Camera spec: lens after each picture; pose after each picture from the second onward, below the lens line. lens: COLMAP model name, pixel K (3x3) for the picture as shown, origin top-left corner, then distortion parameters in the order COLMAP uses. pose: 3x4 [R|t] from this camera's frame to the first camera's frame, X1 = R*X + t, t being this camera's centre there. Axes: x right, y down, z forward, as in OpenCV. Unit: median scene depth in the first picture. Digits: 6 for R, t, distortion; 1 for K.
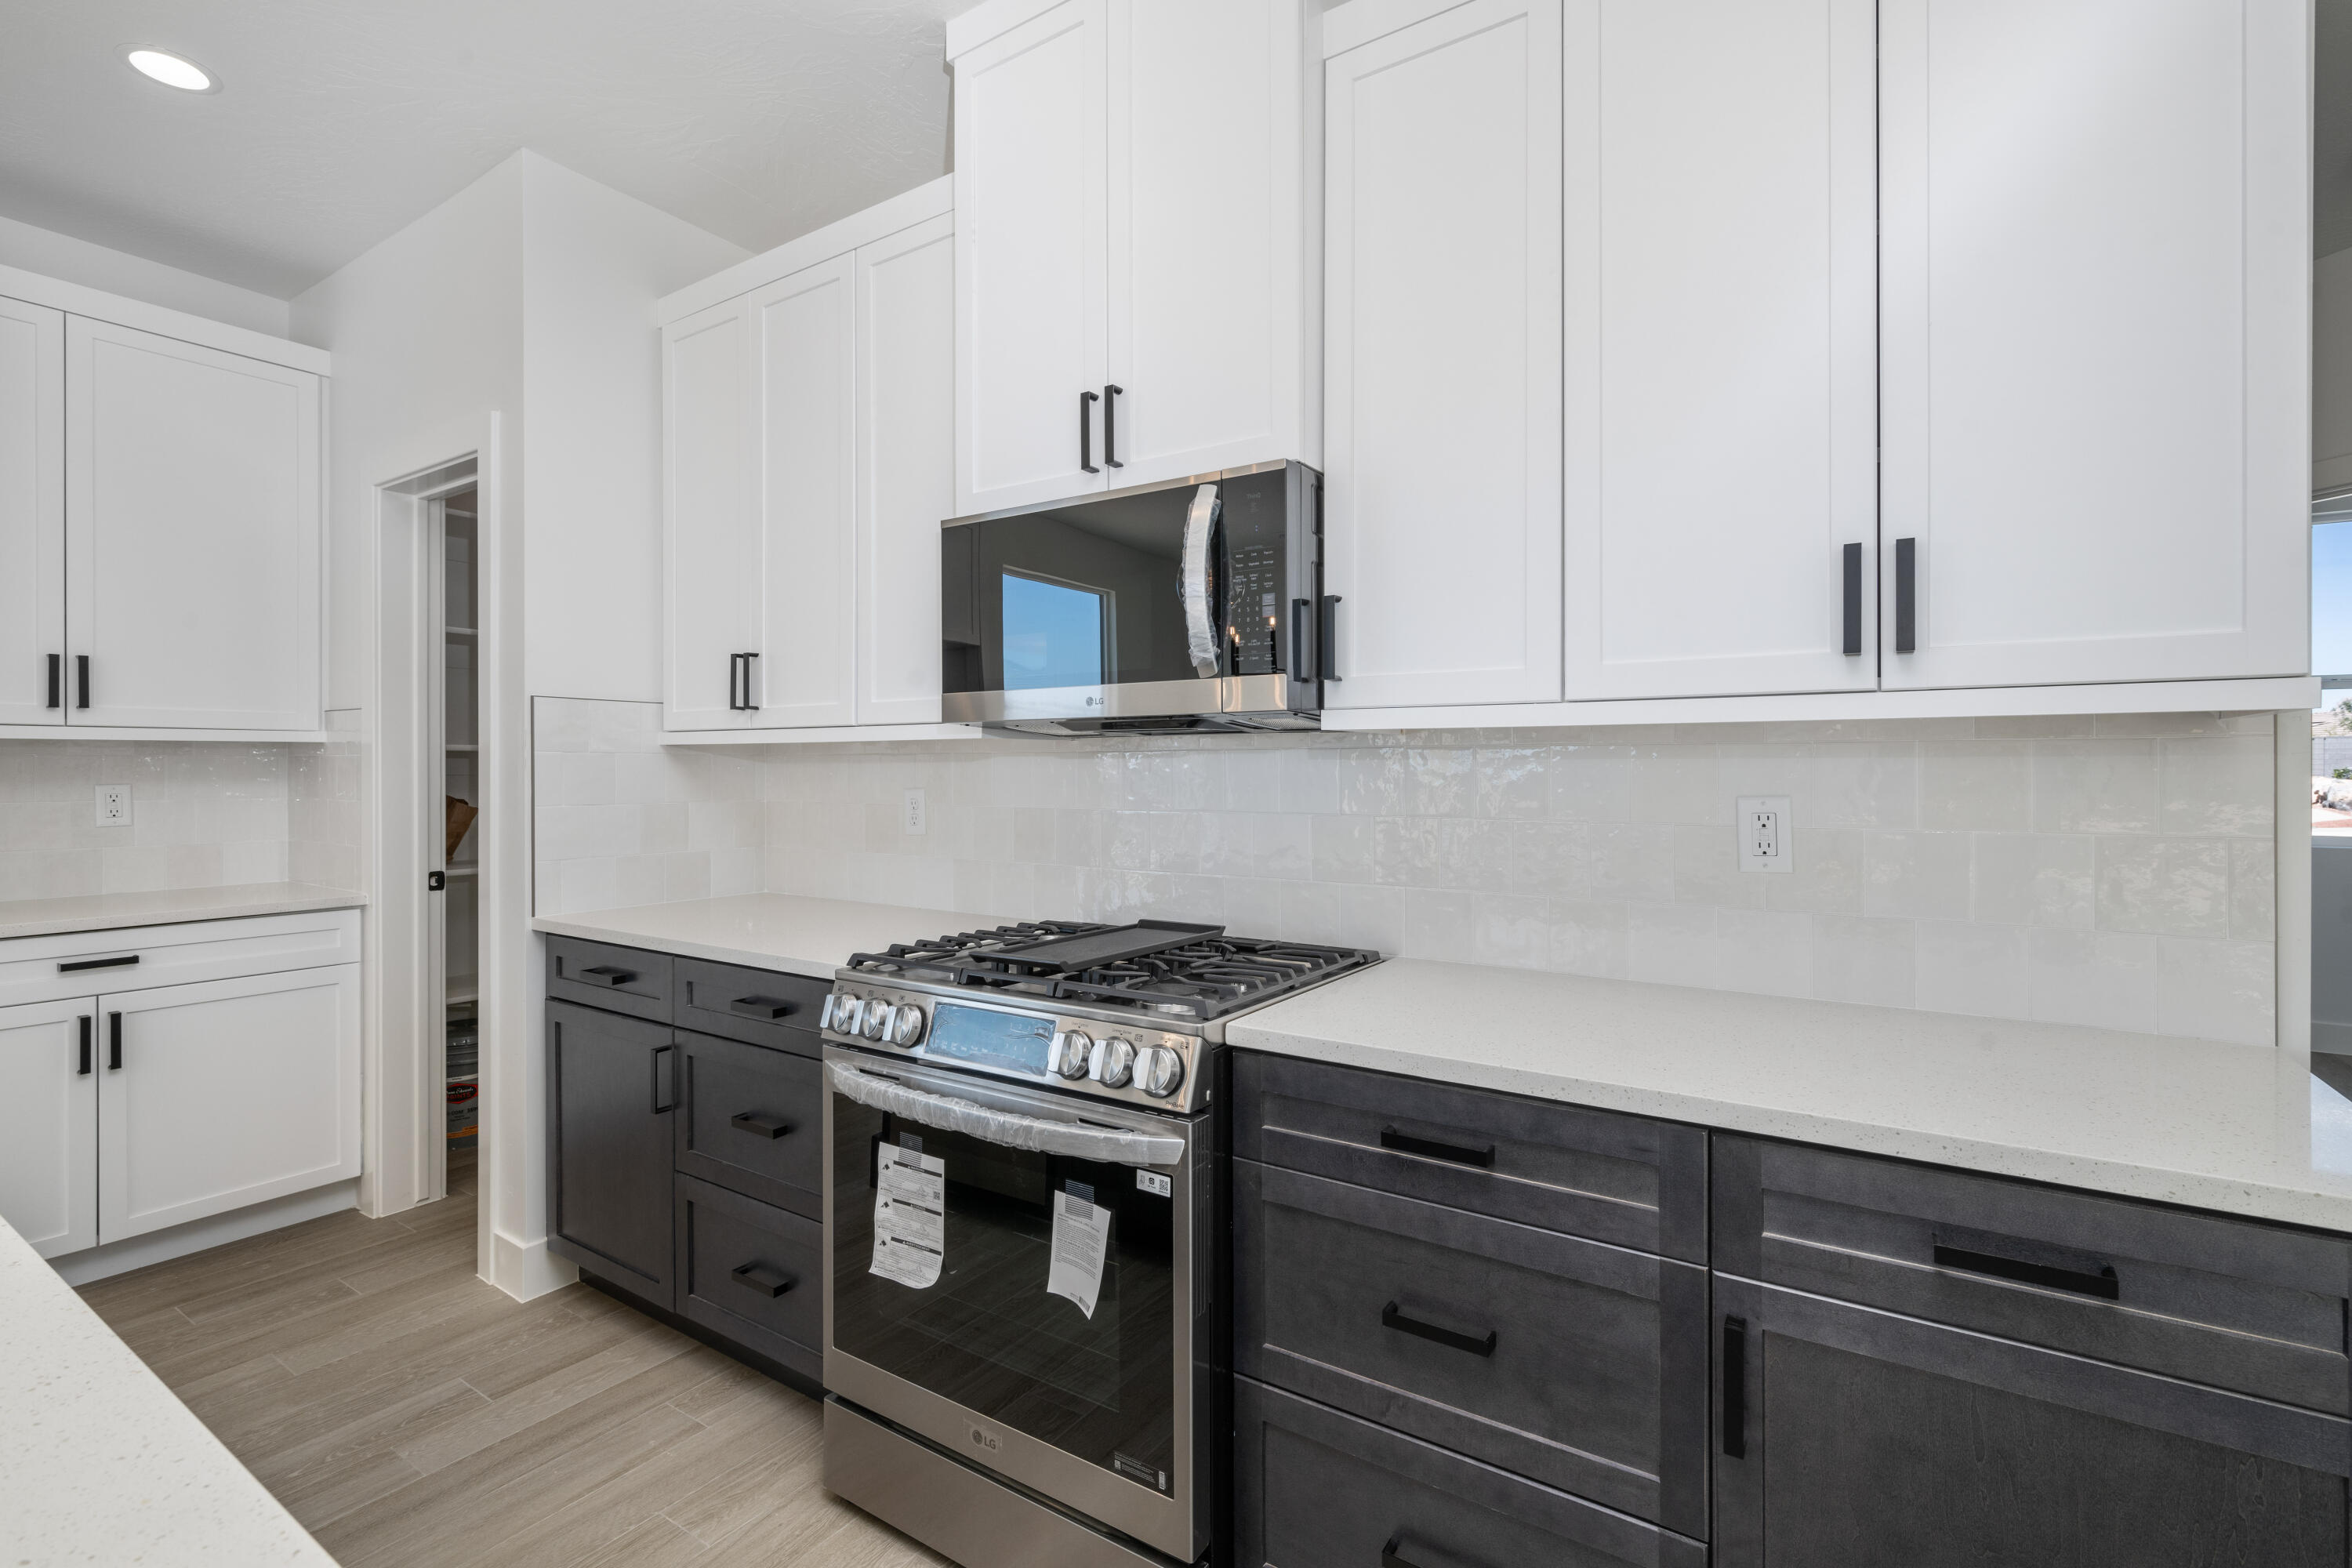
lens RADIAL K [[1073.4, 0, 1176.2], [0, 1073.4, 765.5], [0, 0, 1]] dist [0.000295, 0.000743]
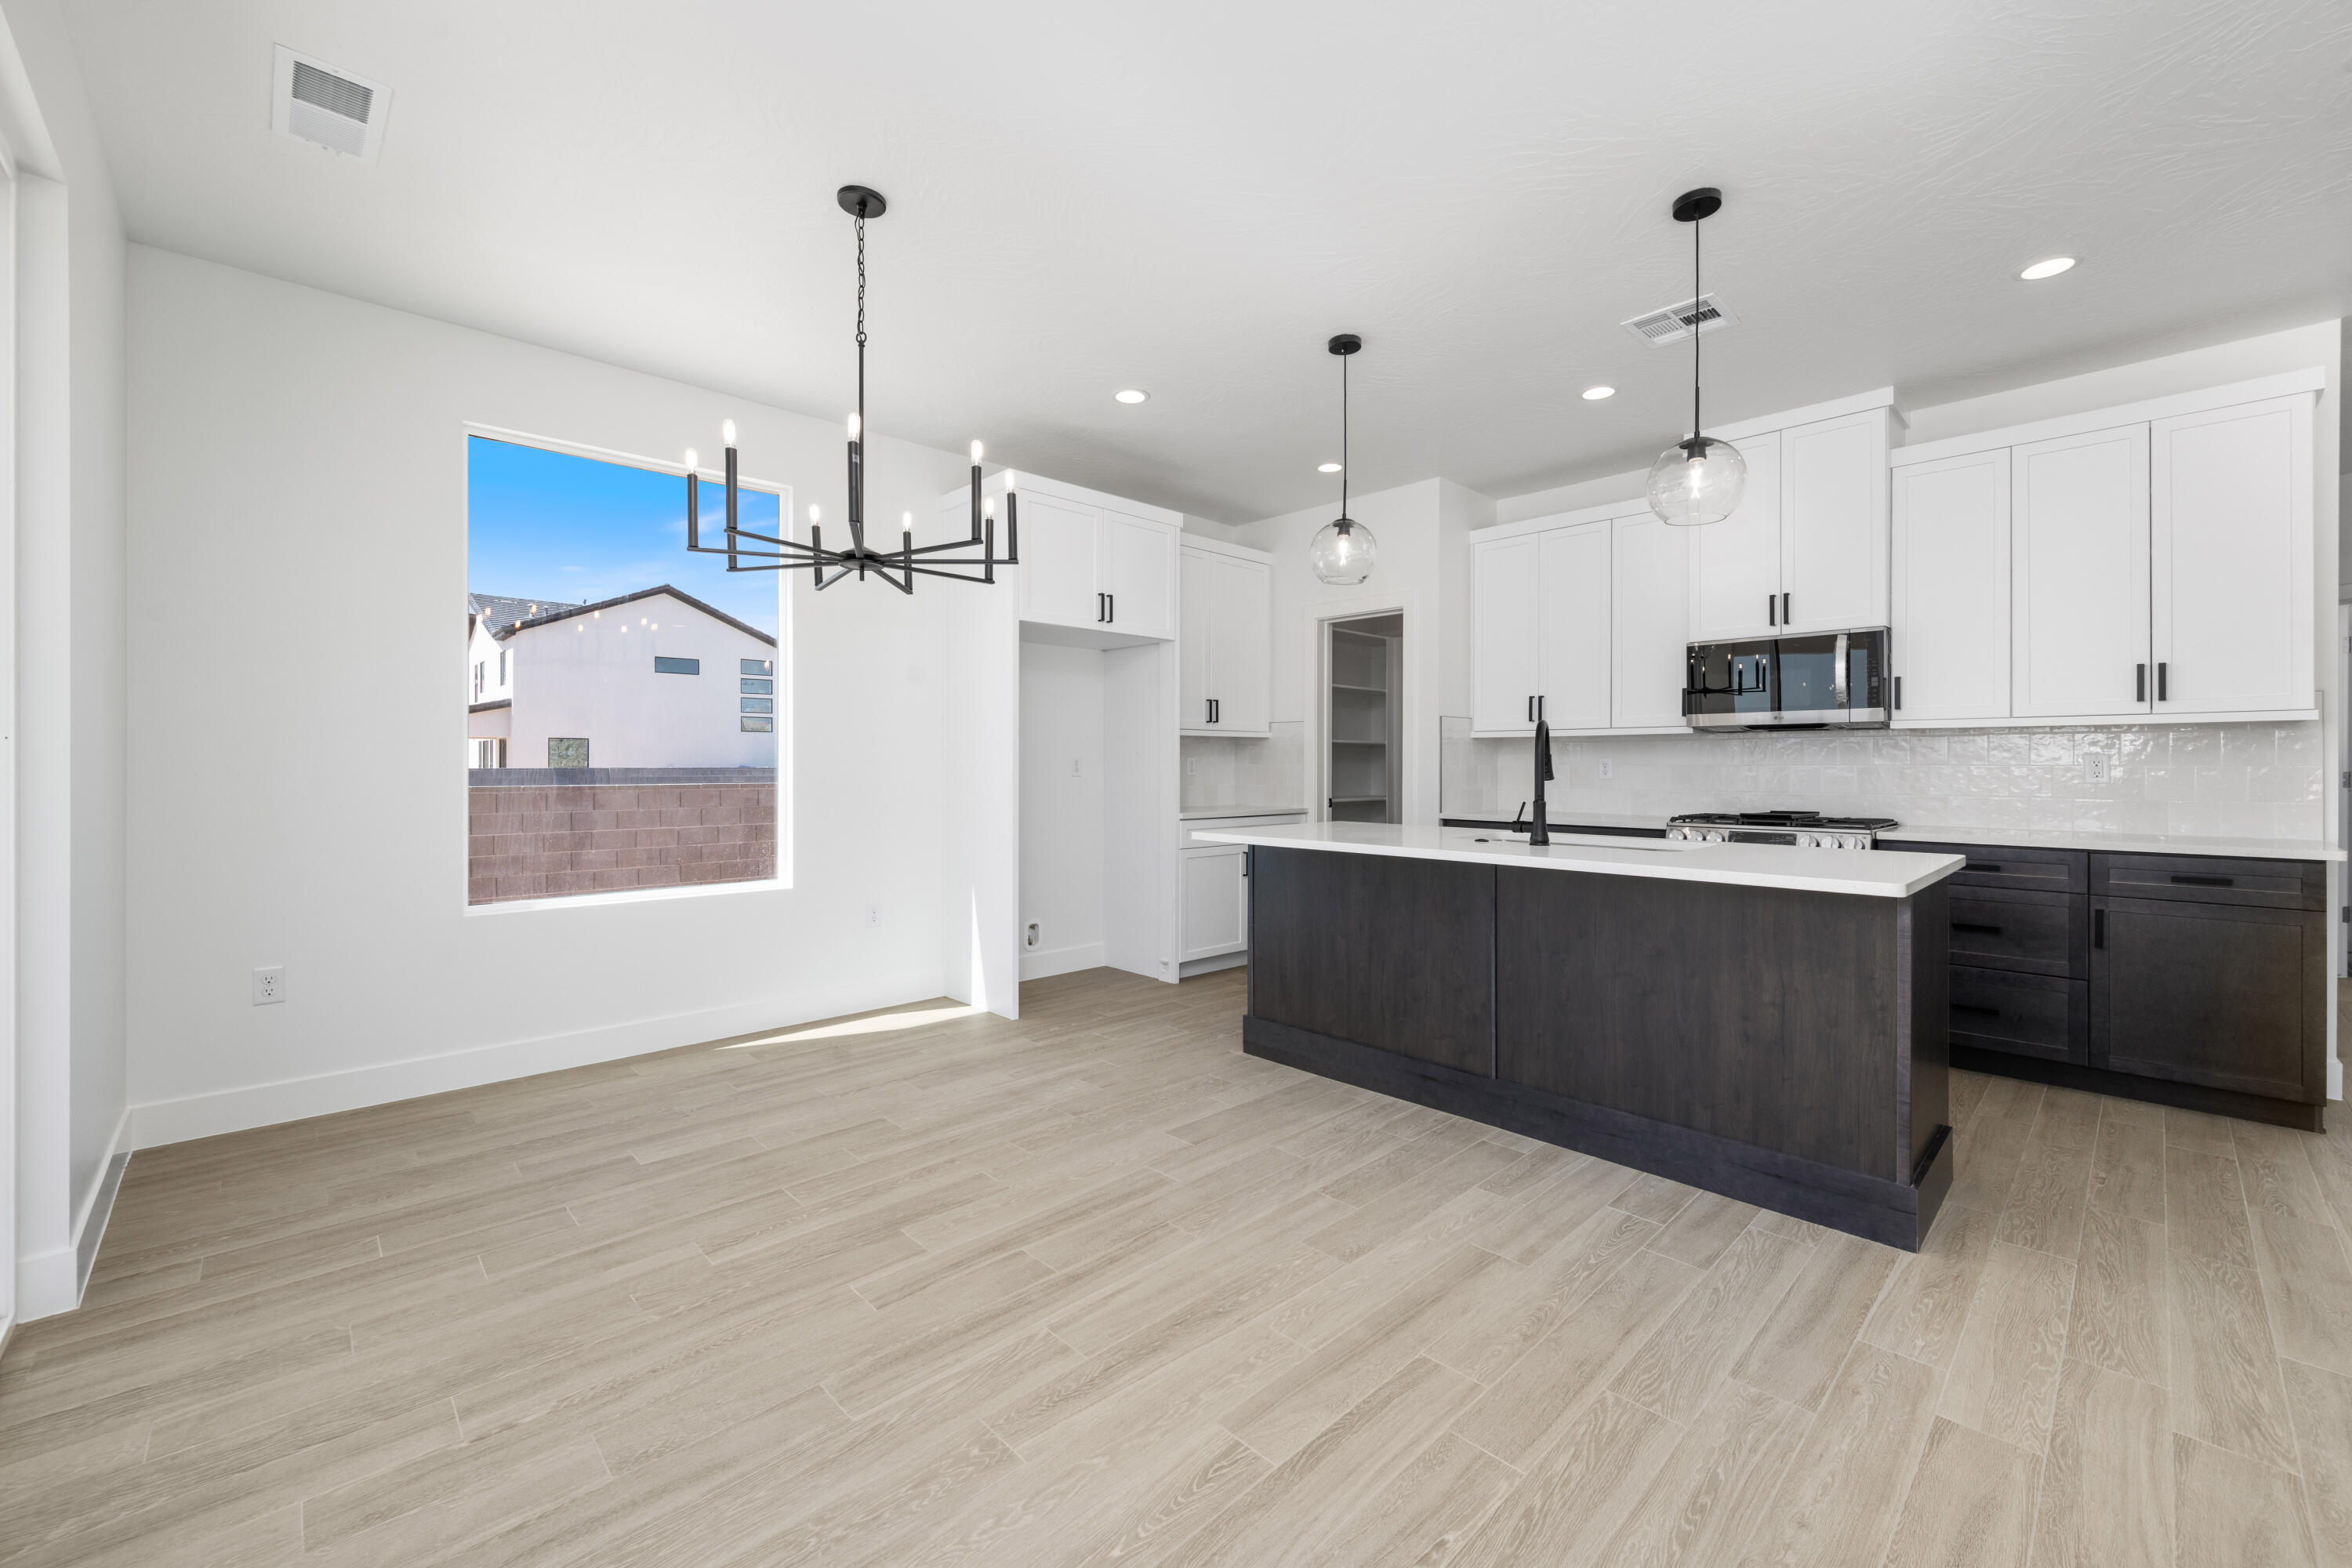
lens RADIAL K [[937.9, 0, 1182.1], [0, 937.9, 763.1], [0, 0, 1]] dist [-0.001207, 0.000391]
pose [[0.976594, 0.002107, -0.215083, -1.048801], [-0.002328, 0.999997, -0.000776, 0.055993], [0.215080, 0.001259, 0.976596, -1.571742]]
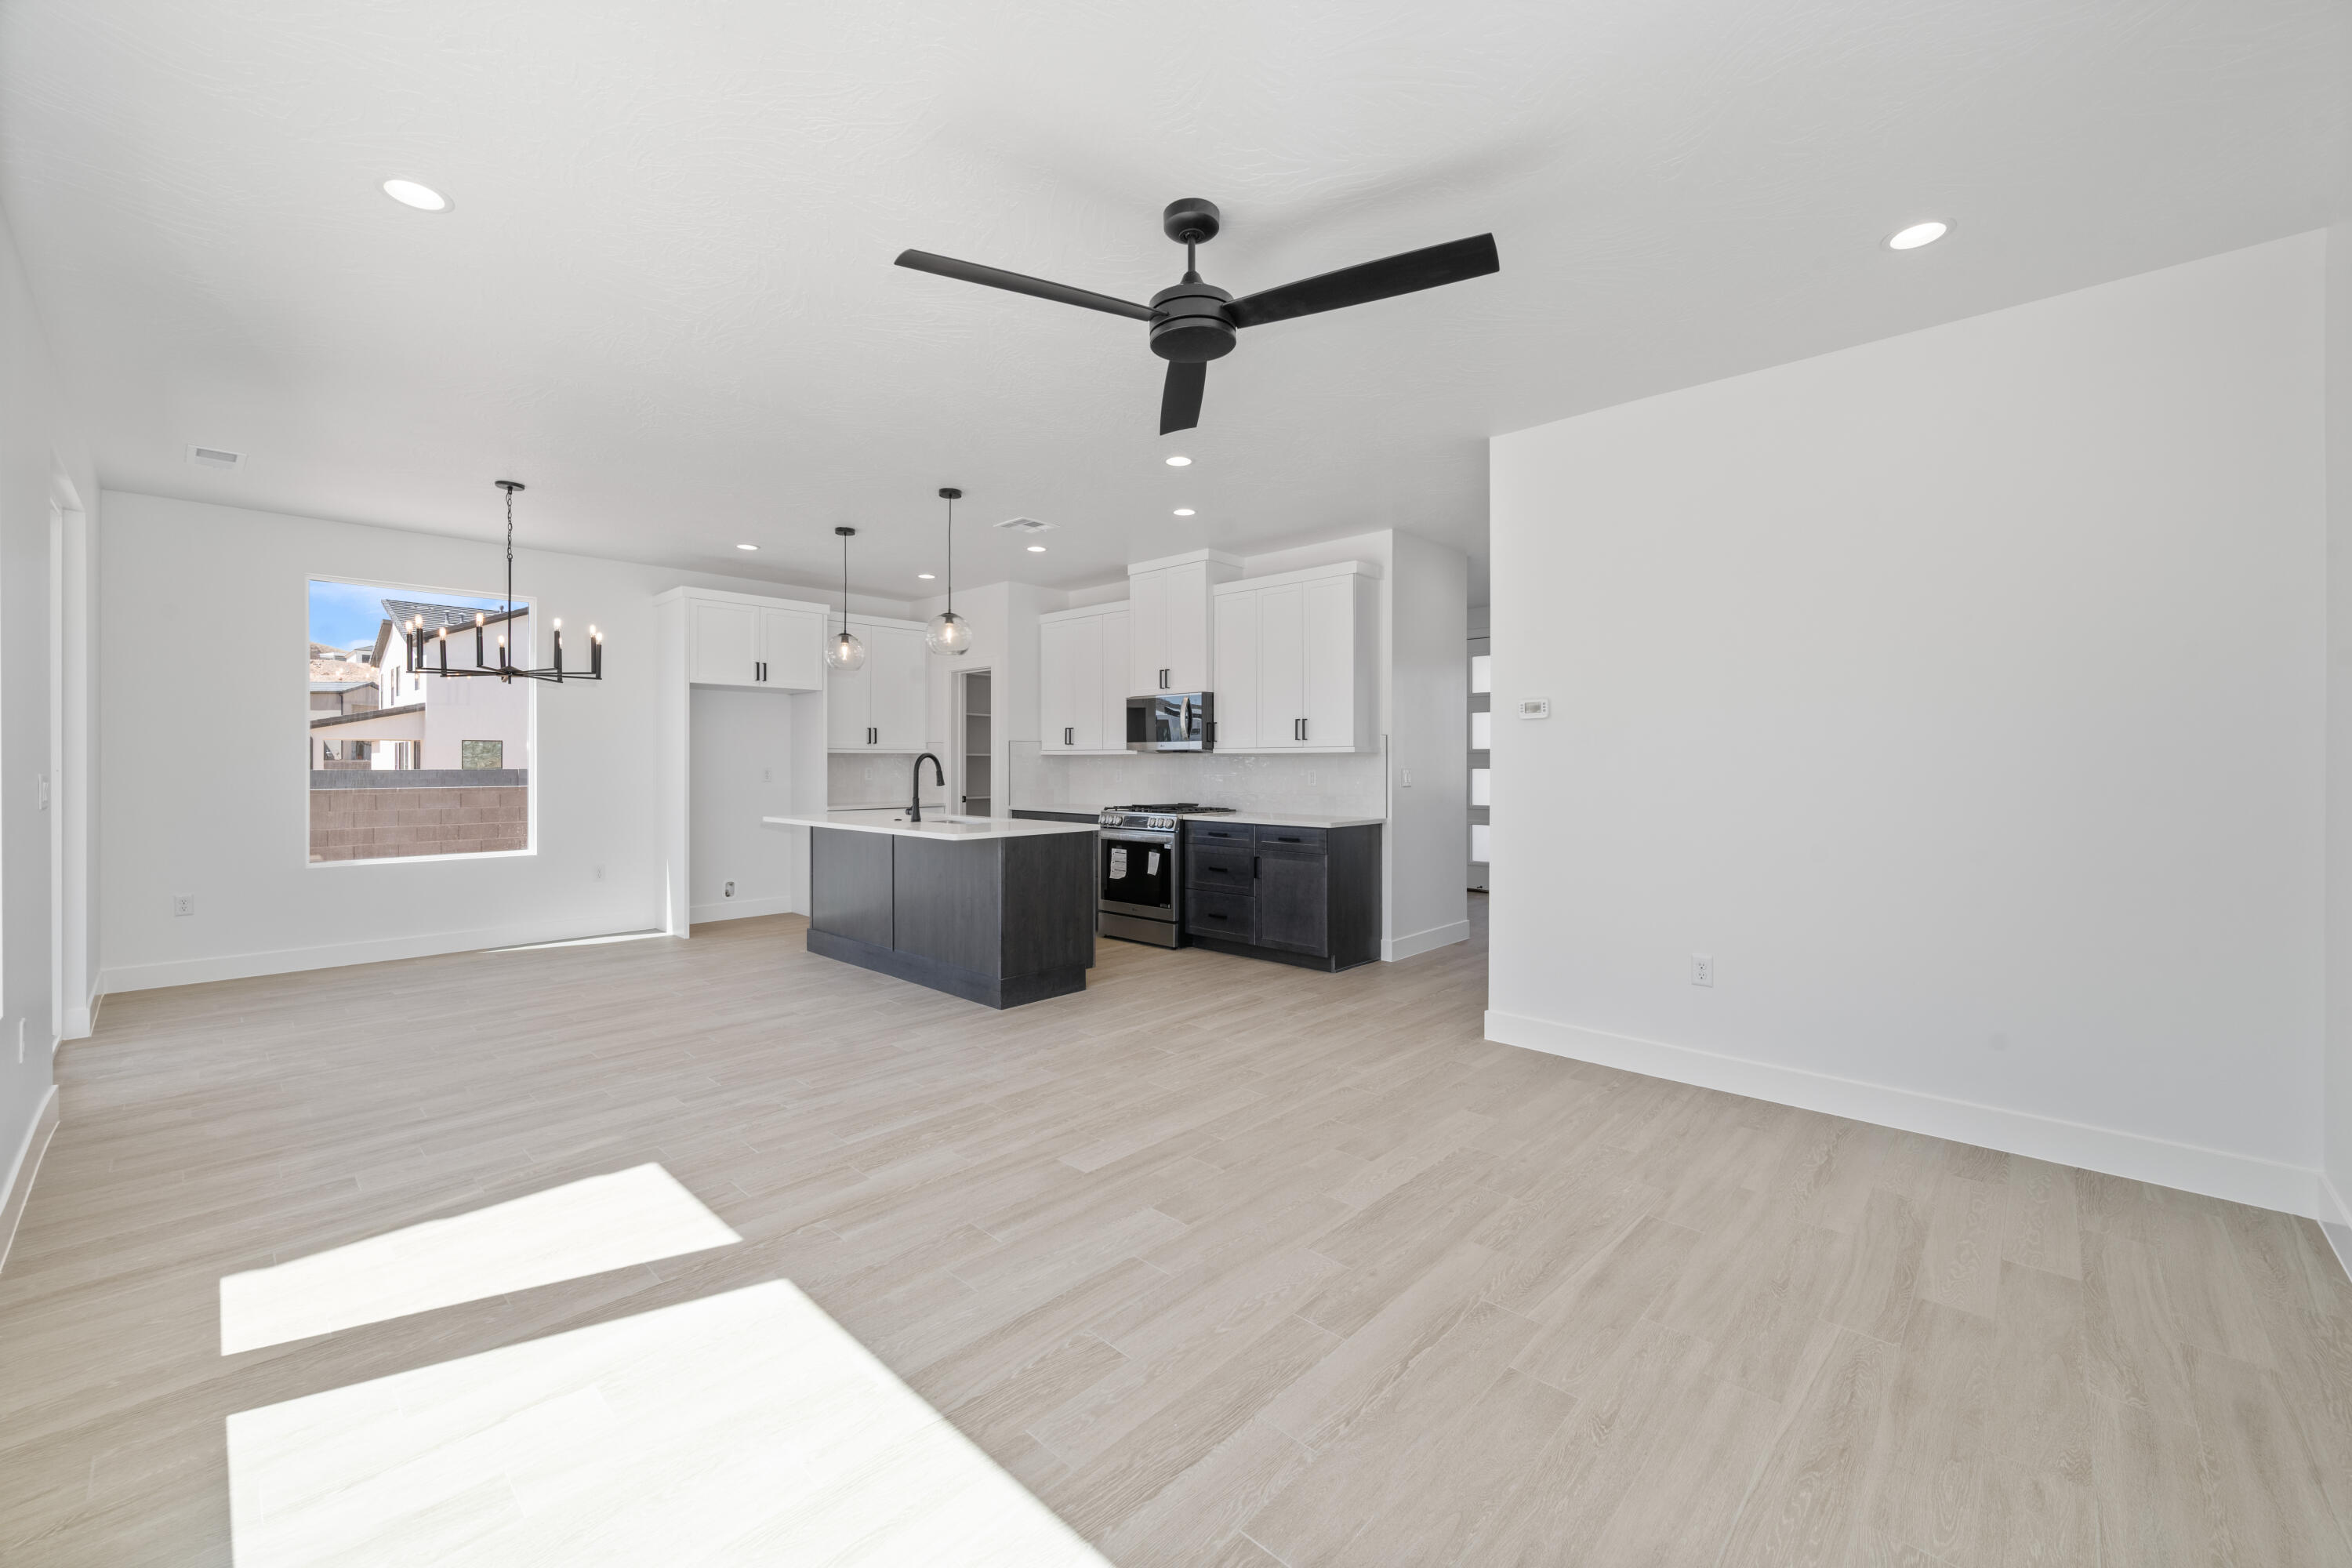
lens RADIAL K [[924.8, 0, 1181.8], [0, 924.8, 763.0], [0, 0, 1]] dist [-0.001792, -0.000281]
pose [[0.986595, 0.001695, -0.163180, 0.617649], [-0.001580, 0.999998, 0.000834, 0.002768], [0.163181, -0.000565, 0.986596, -2.669292]]
